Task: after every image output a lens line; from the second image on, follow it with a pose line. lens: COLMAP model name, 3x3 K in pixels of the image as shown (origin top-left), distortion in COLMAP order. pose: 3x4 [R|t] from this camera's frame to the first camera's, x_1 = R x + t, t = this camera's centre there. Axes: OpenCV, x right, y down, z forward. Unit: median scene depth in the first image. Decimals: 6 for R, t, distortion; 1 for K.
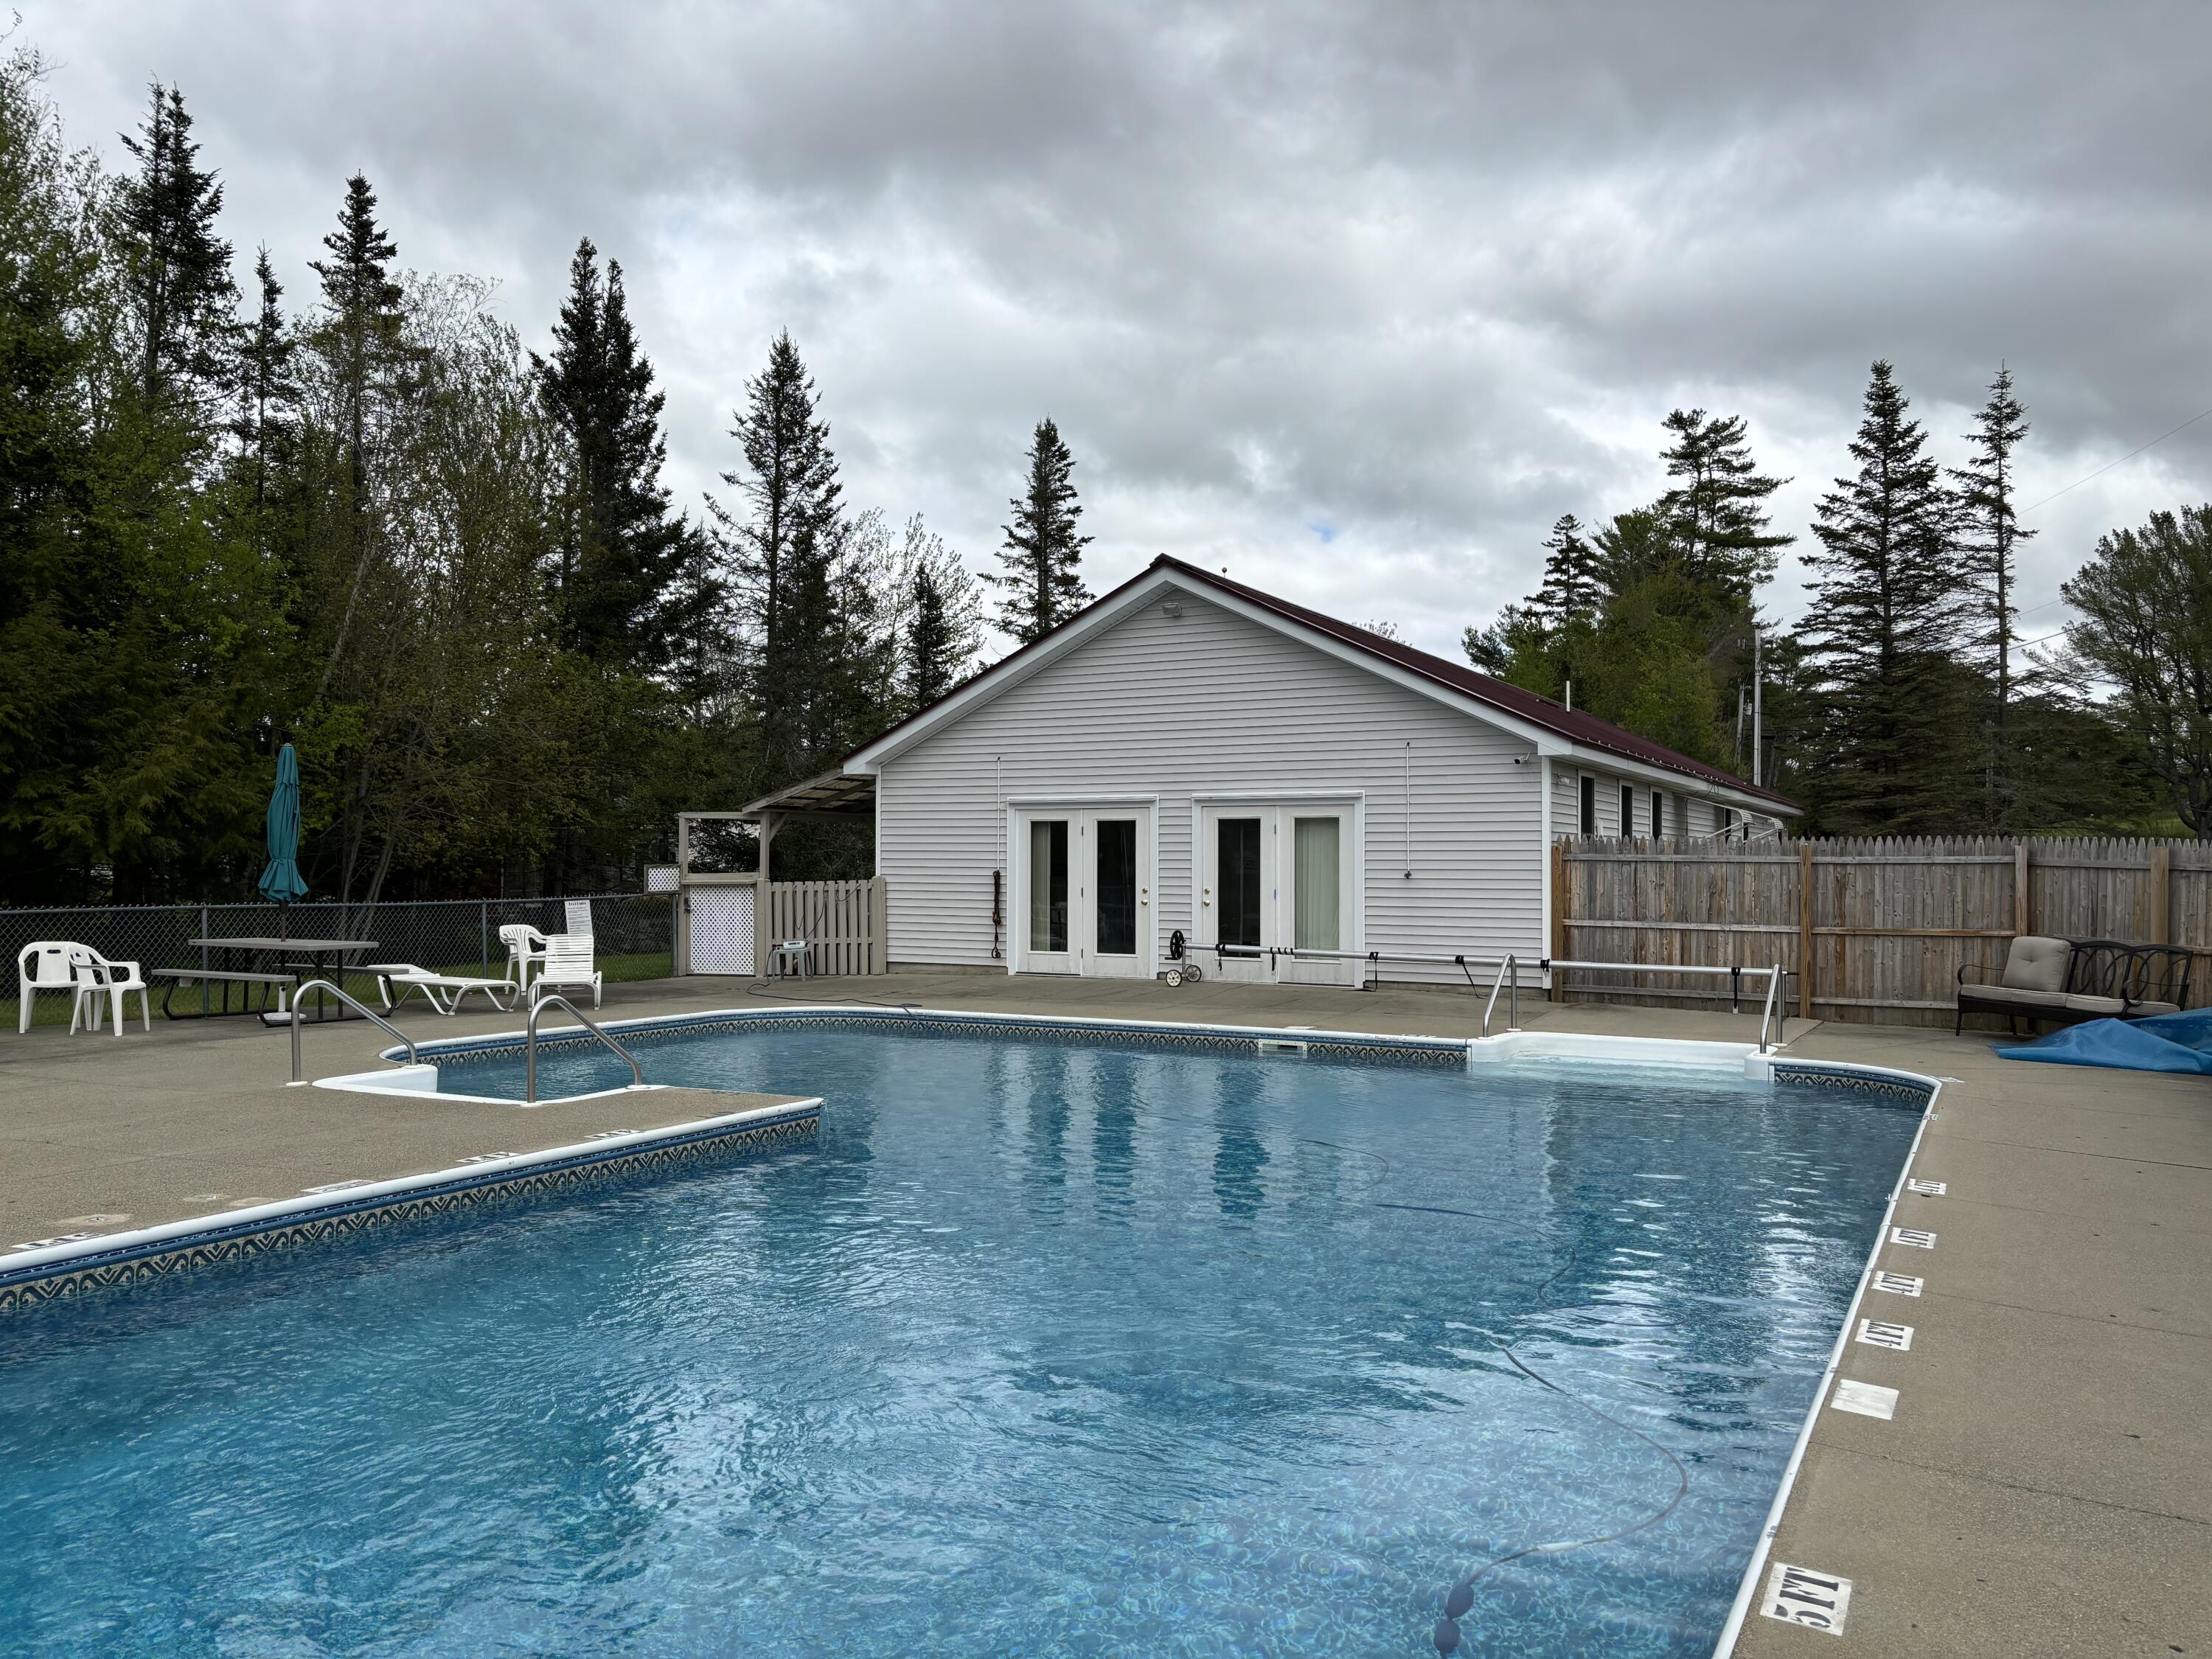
lens RADIAL K [[1641.5, 0, 1112.6], [0, 1641.5, 844.5], [0, 0, 1]] dist [0.055147, -0.047833]
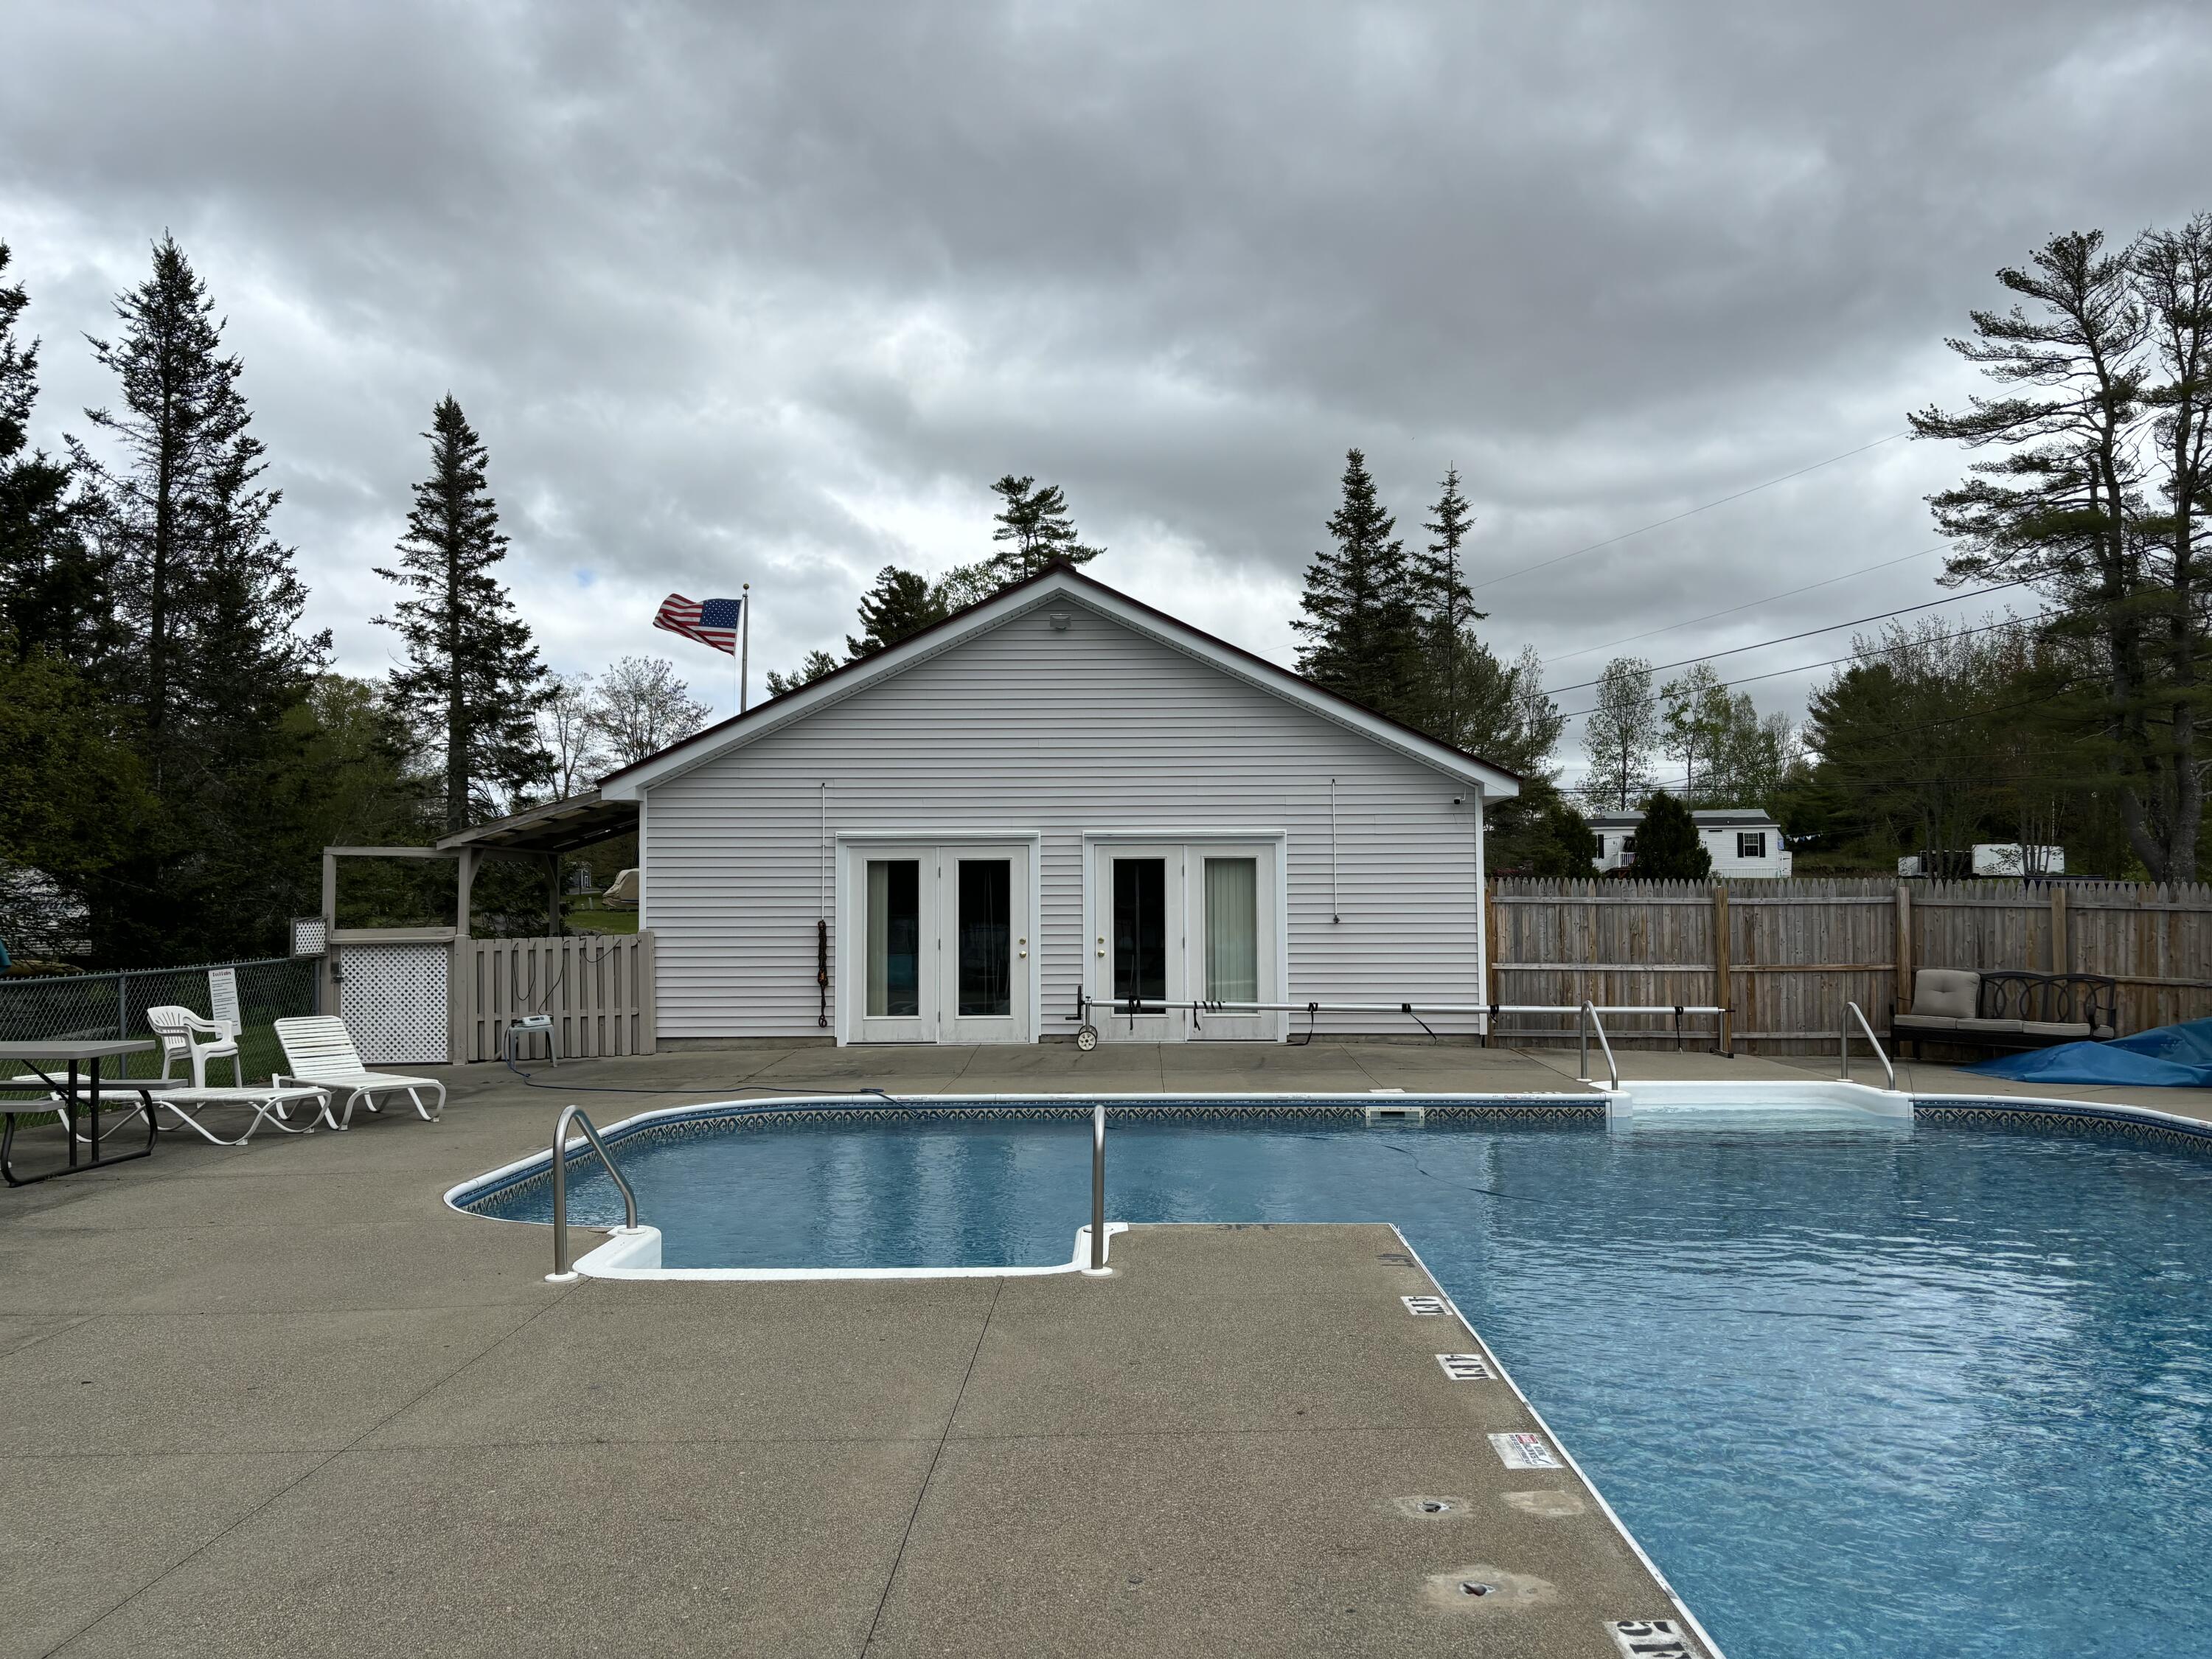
lens RADIAL K [[1641.5, 0, 1112.6], [0, 1641.5, 844.5], [0, 0, 1]] dist [0.055147, -0.047833]
pose [[0.886940, 0.010300, 0.461771, -0.348989], [0.002498, 0.999630, -0.027095, 0.000581], [-0.461879, 0.025185, 0.886585, 0.213950]]
